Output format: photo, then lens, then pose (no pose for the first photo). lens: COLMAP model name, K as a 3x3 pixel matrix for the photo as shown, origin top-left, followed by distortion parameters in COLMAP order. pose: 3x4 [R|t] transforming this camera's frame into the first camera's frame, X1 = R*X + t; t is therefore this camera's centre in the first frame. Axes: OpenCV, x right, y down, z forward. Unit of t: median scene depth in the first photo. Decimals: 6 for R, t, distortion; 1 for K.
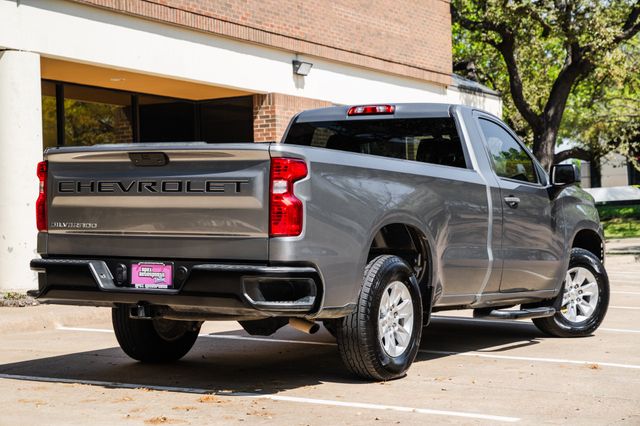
lens RADIAL K [[1266.0, 0, 314.4], [0, 1266.0, 213.0], [0, 0, 1]] dist [0.325273, 0.713045]
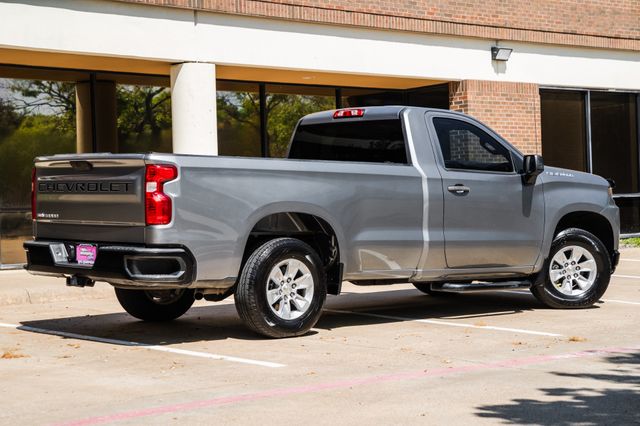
lens RADIAL K [[1281.0, 0, 312.1], [0, 1281.0, 211.6], [0, 0, 1]] dist [0.362737, 0.470051]
pose [[0.943520, -0.006590, -0.331249, 0.413543], [0.013833, 0.999714, 0.019512, -0.013715], [0.331025, -0.022992, 0.943342, -0.143060]]
